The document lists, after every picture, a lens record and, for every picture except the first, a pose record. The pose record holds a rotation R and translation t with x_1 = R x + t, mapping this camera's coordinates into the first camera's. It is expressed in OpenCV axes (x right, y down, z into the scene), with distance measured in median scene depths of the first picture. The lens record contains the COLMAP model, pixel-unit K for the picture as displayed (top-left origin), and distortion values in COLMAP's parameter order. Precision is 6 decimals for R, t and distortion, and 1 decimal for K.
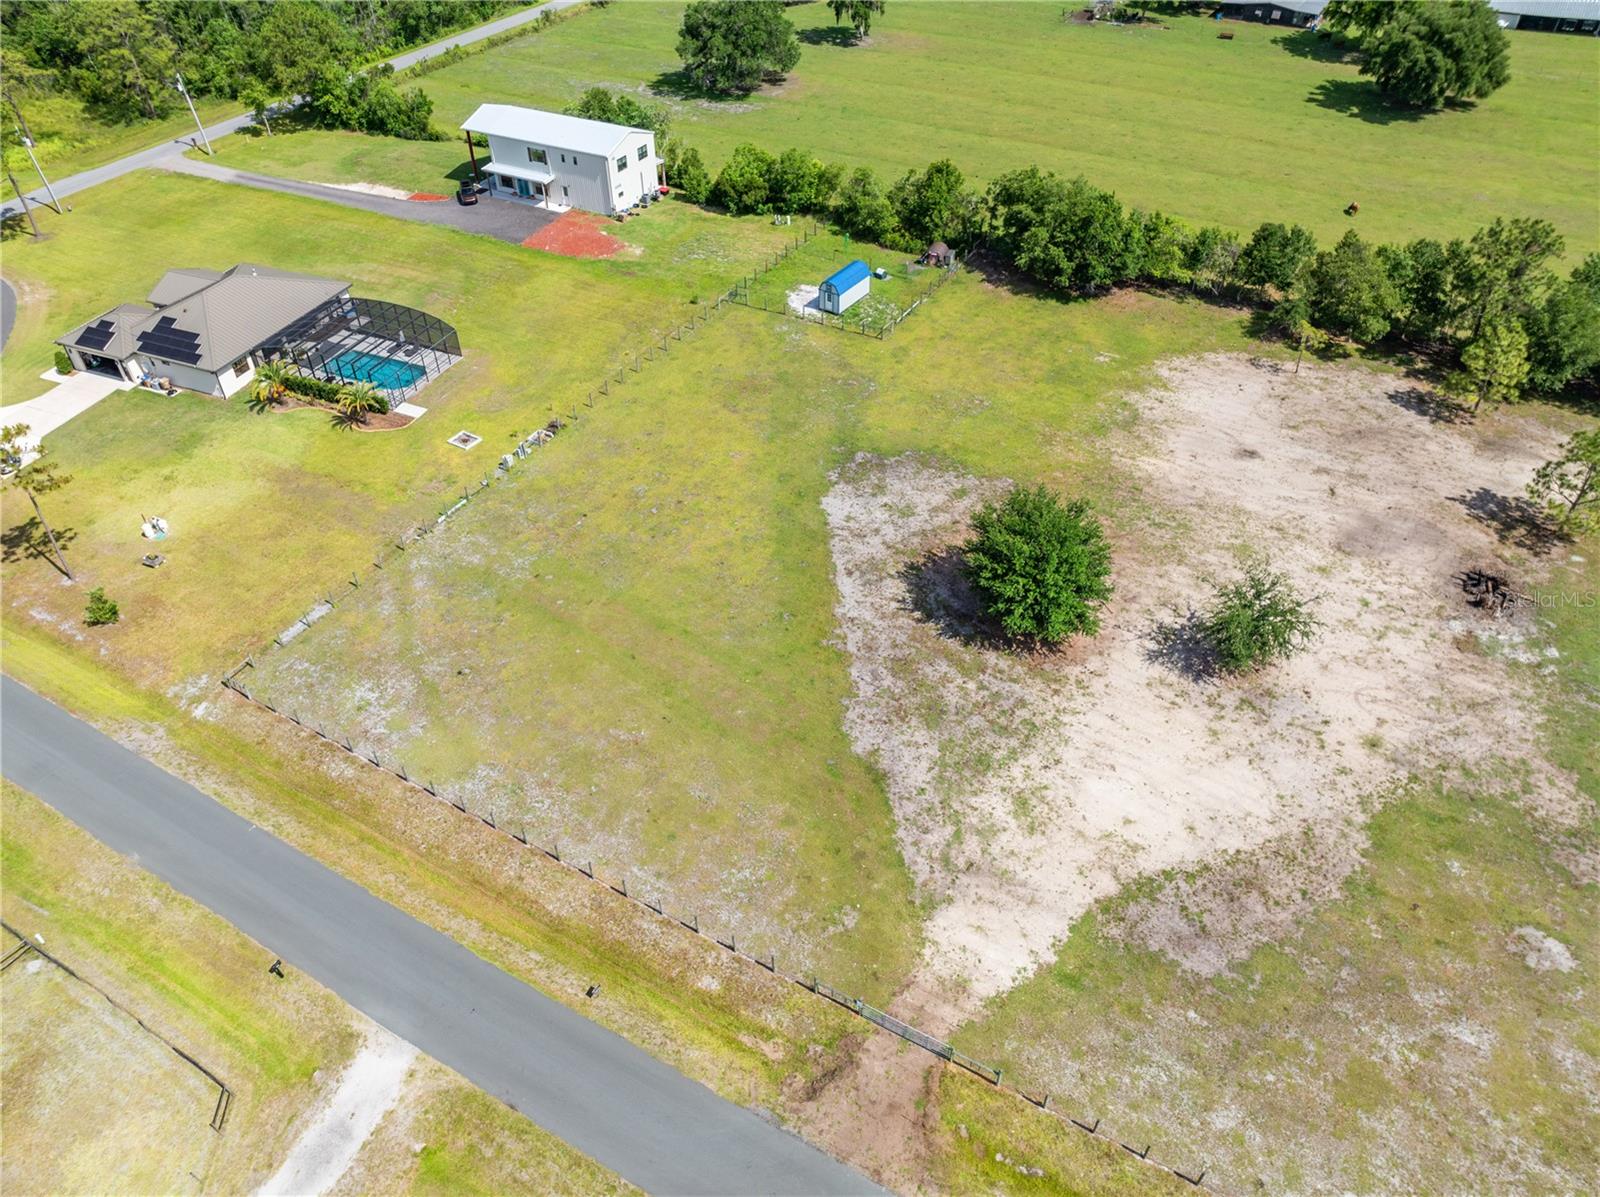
lens RADIAL K [[1123.5, 0, 808.6], [0, 1123.5, 593.2], [0, 0, 1]] dist [-0.037446, 0.003234]
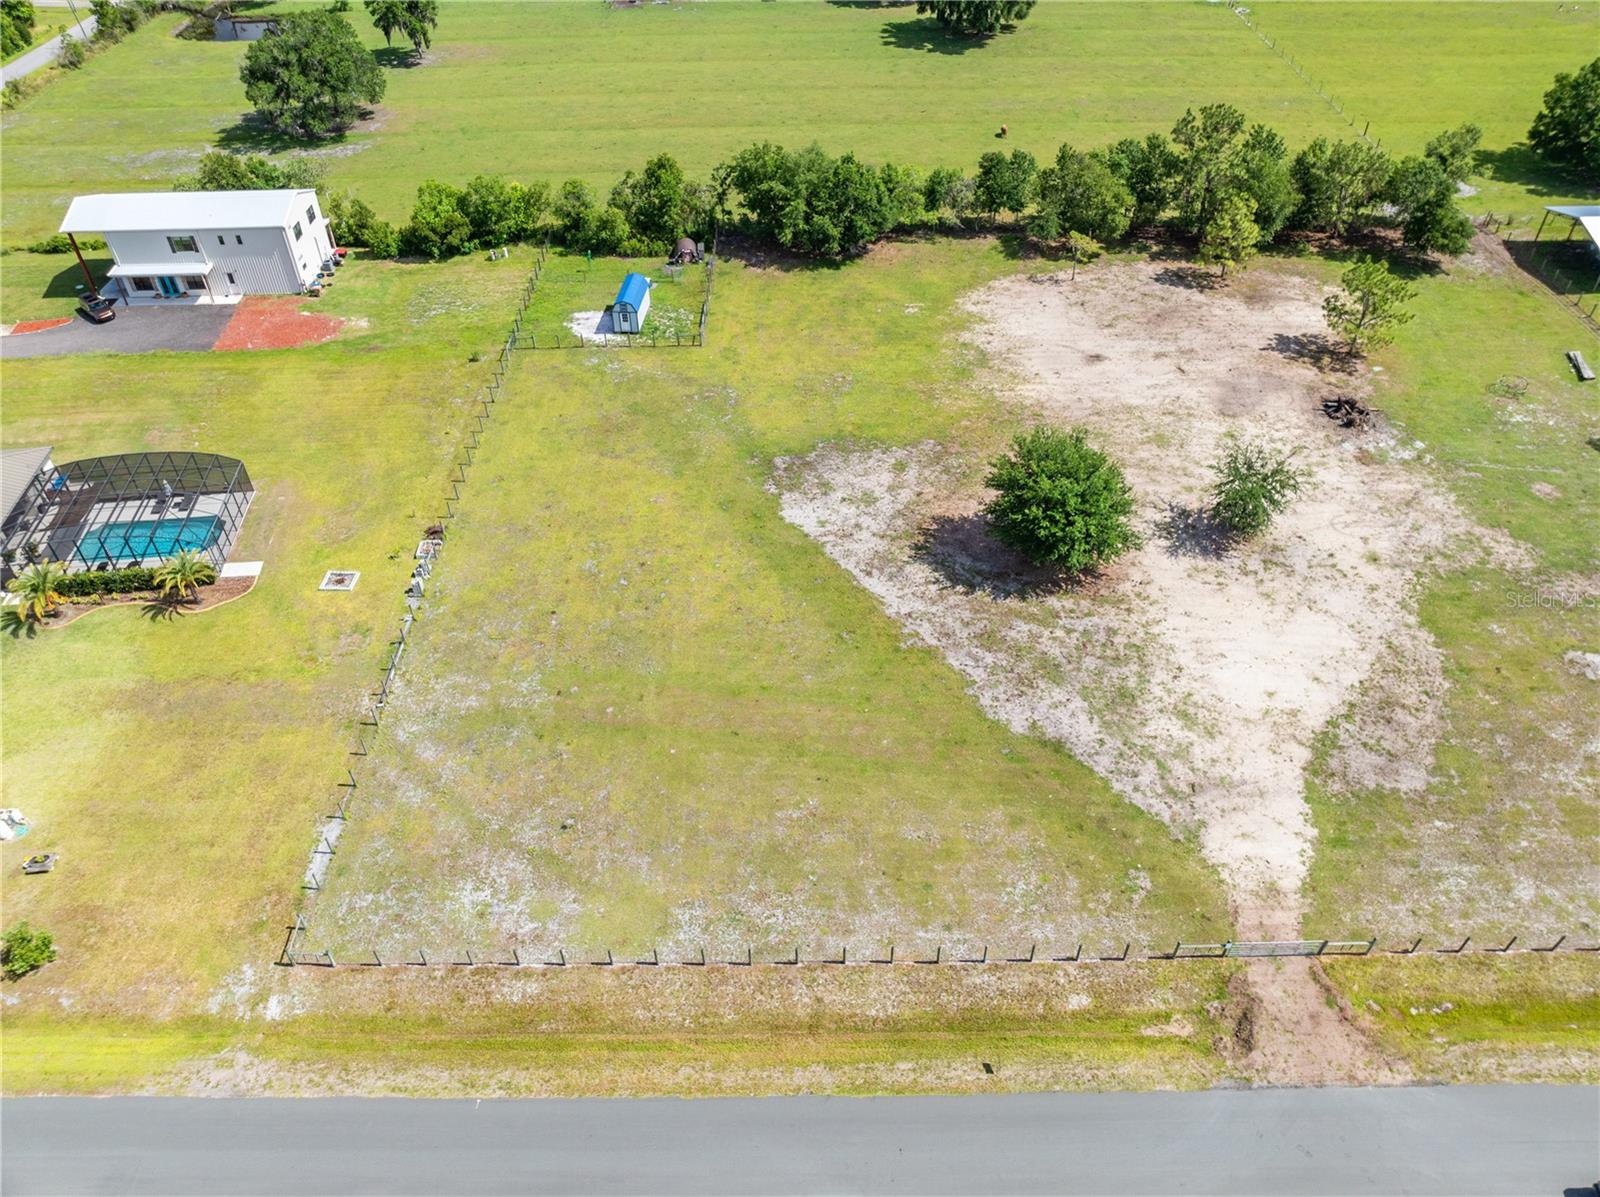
lens RADIAL K [[1123.5, 0, 808.6], [0, 1123.5, 595.8], [0, 0, 1]] dist [-0.037446, 0.003234]
pose [[0.867903, -0.327327, 0.373632, -0.373039], [0.325073, 0.943017, 0.071040, -0.084650], [-0.375595, 0.059802, 0.924853, 0.128289]]
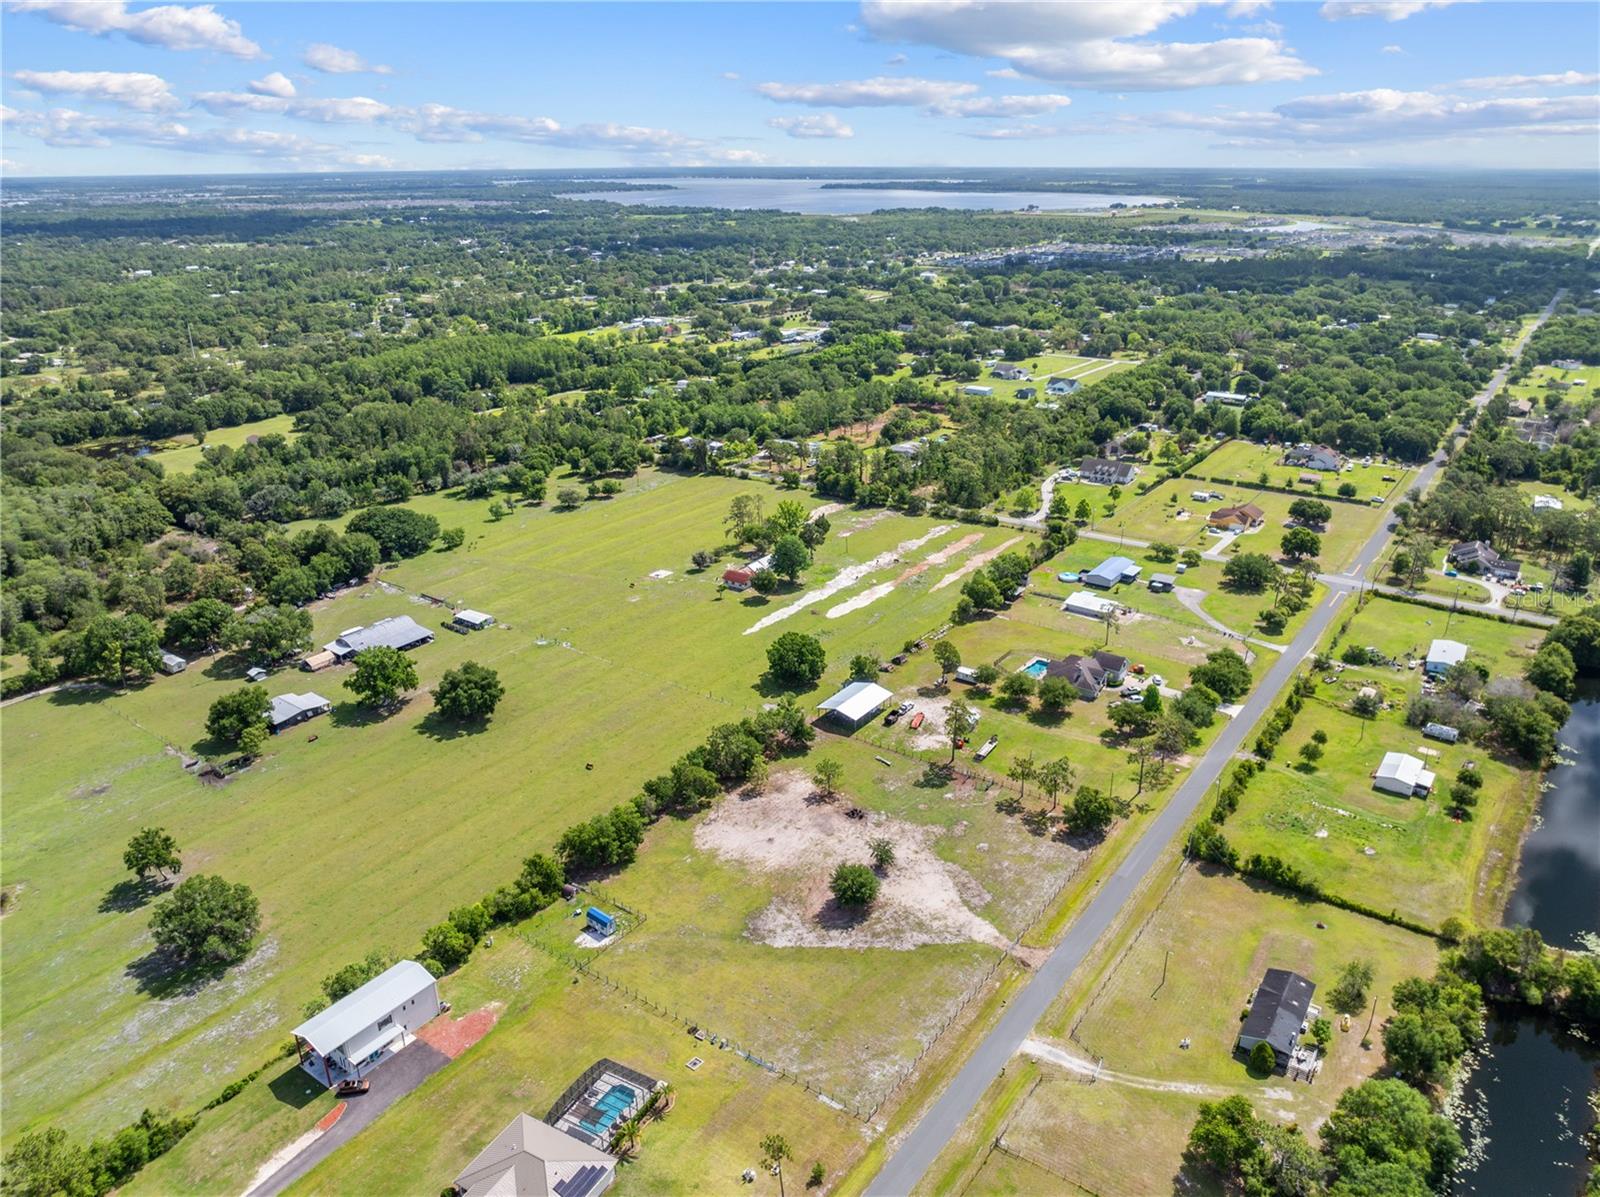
lens RADIAL K [[1123.5, 0, 808.6], [0, 1123.5, 596.8], [0, 0, 1]] dist [-0.037446, 0.003234]
pose [[0.106361, -0.353234, 0.929469, -2.104481], [0.656365, 0.727114, 0.201222, -1.152155], [-0.746908, 0.588669, 0.309187, -0.257655]]
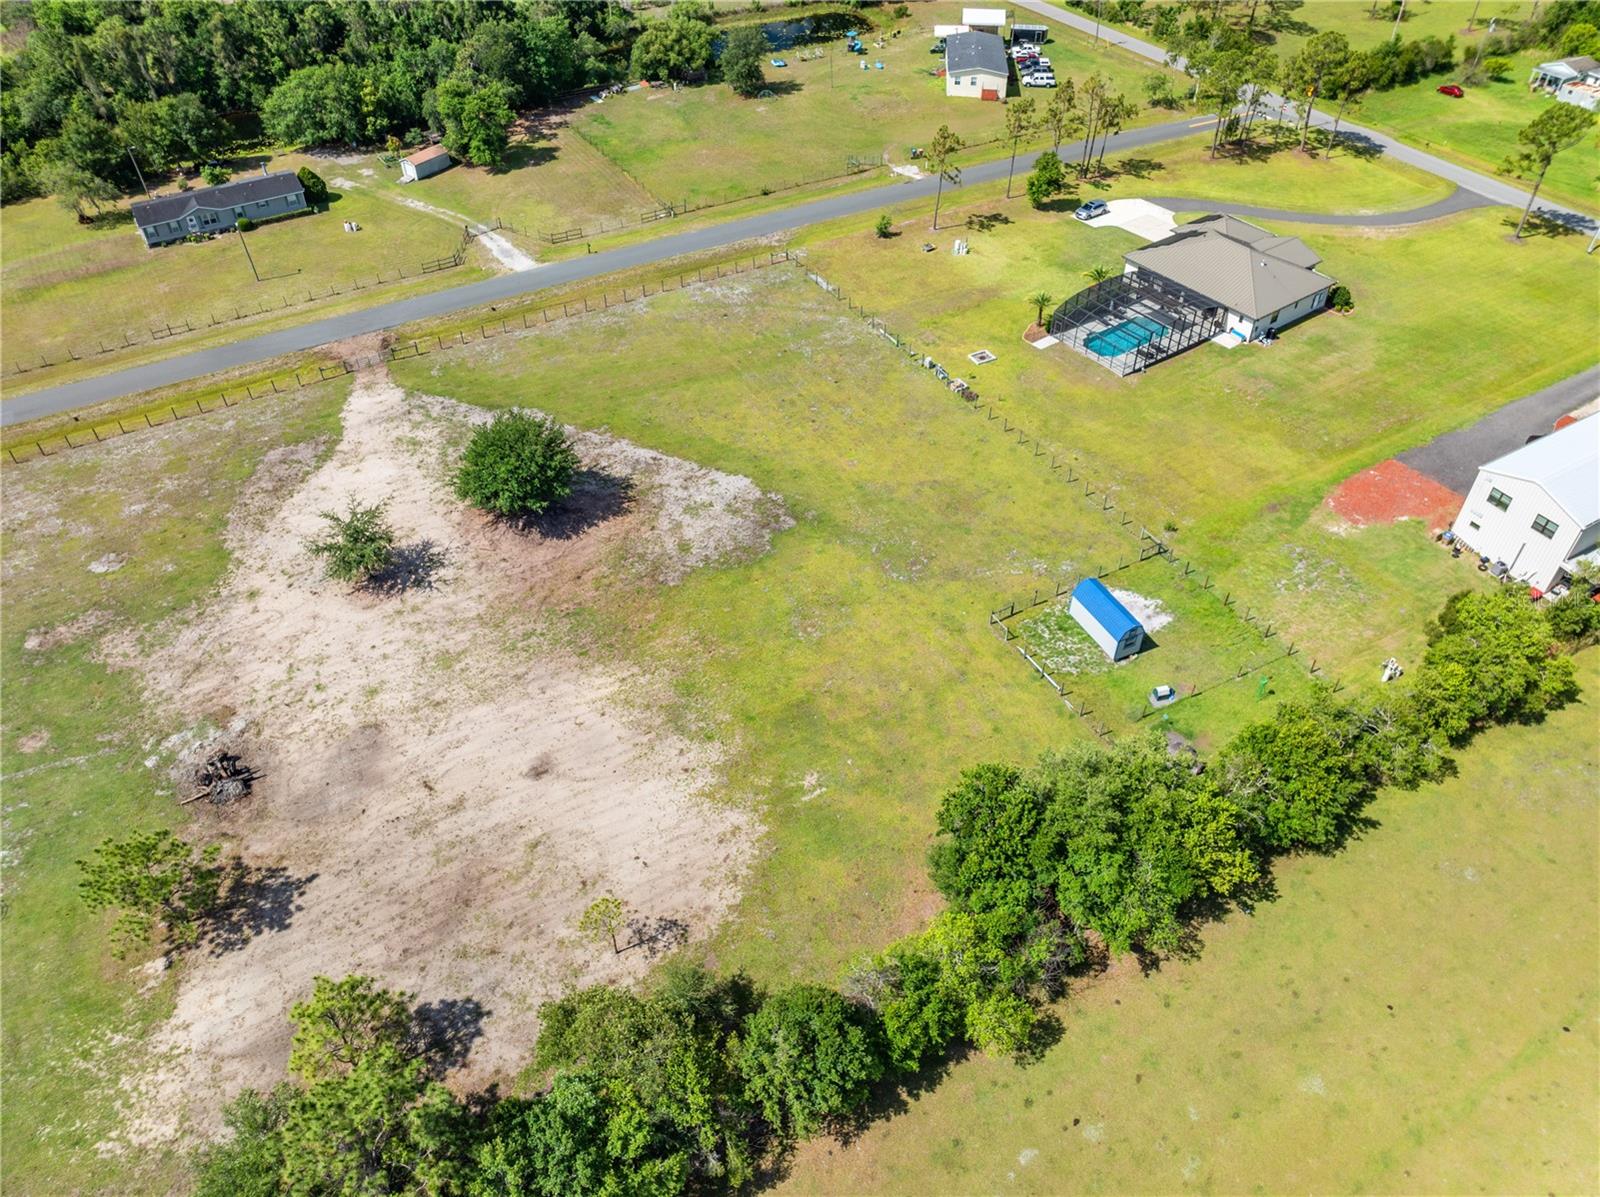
lens RADIAL K [[1123.5, 0, 810.2], [0, 1123.5, 594.7], [0, 0, 1]] dist [-0.037446, 0.003234]
pose [[-0.510832, 0.590243, -0.625031, 0.830796], [-0.556160, 0.327507, 0.763823, -1.035066], [0.655543, 0.737803, 0.160968, 1.019946]]
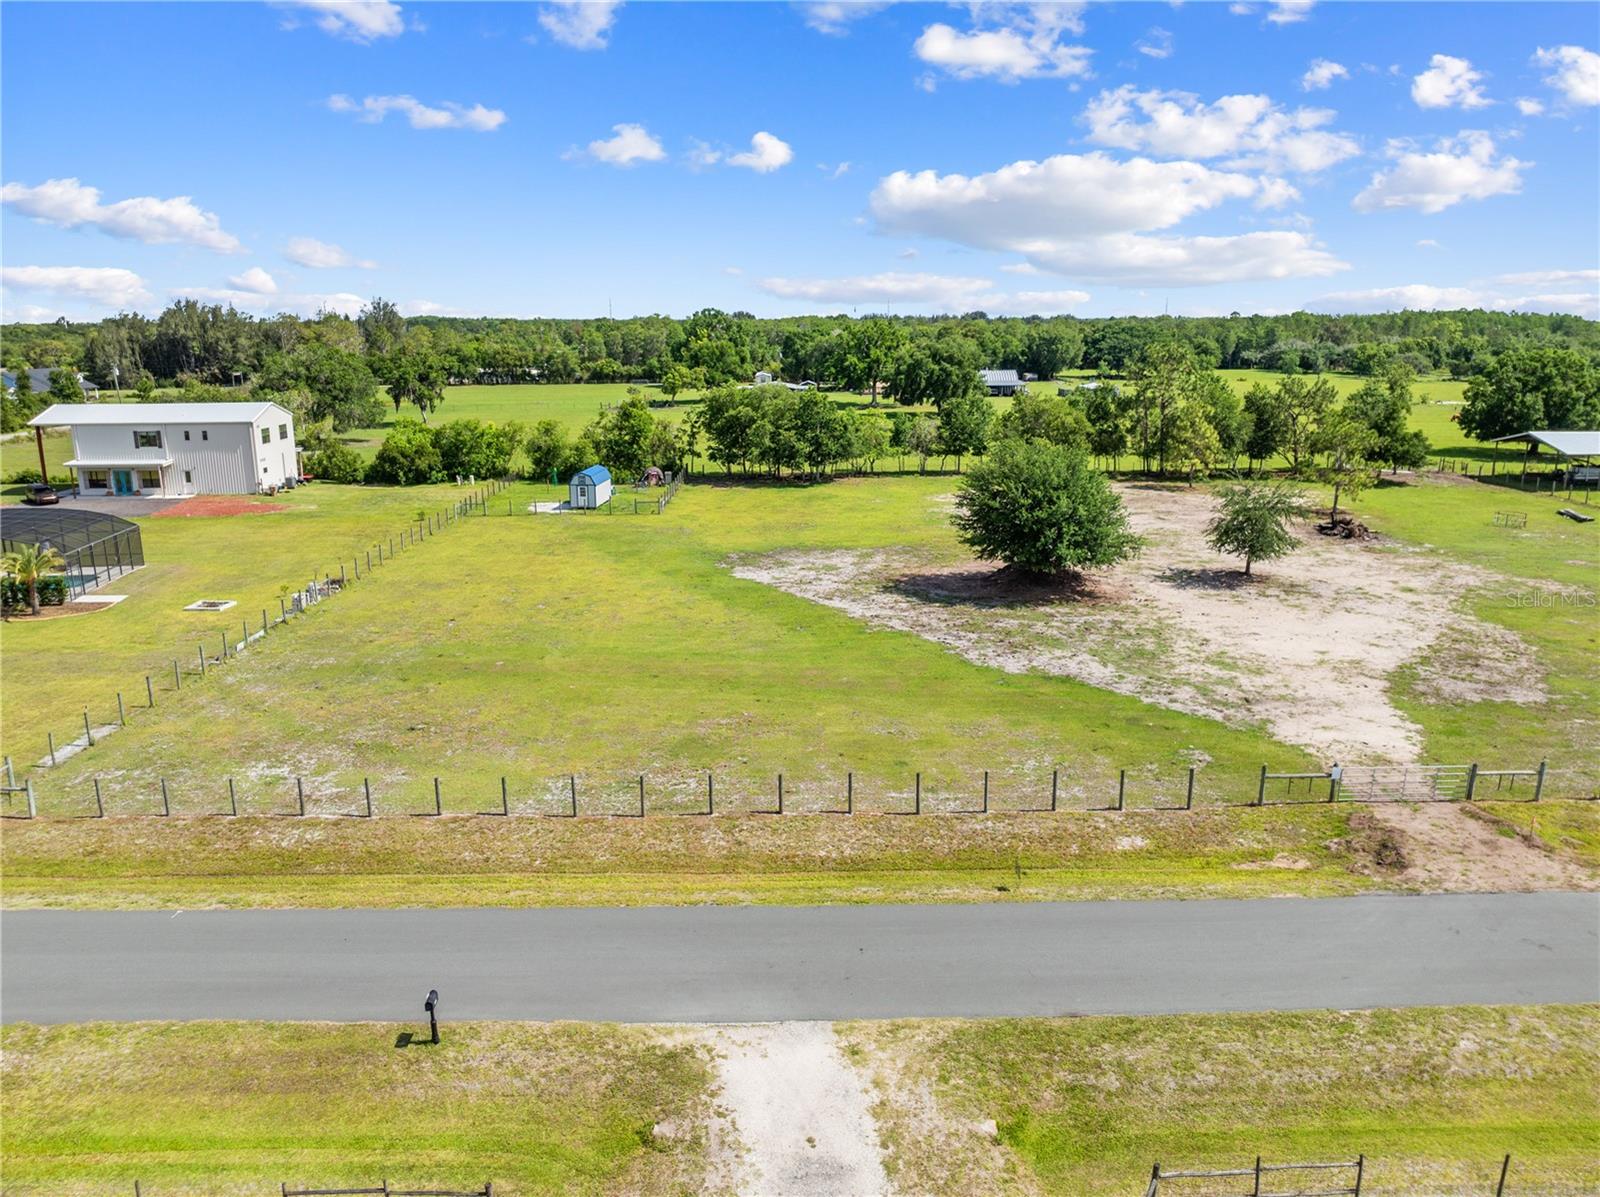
lens RADIAL K [[1123.5, 0, 808.0], [0, 1123.5, 600.1], [0, 0, 1]] dist [-0.037446, 0.003234]
pose [[0.863595, -0.112686, 0.491432, -0.381668], [0.324771, 0.869880, -0.371257, 0.284248], [-0.385652, 0.480219, 0.787821, 0.352629]]
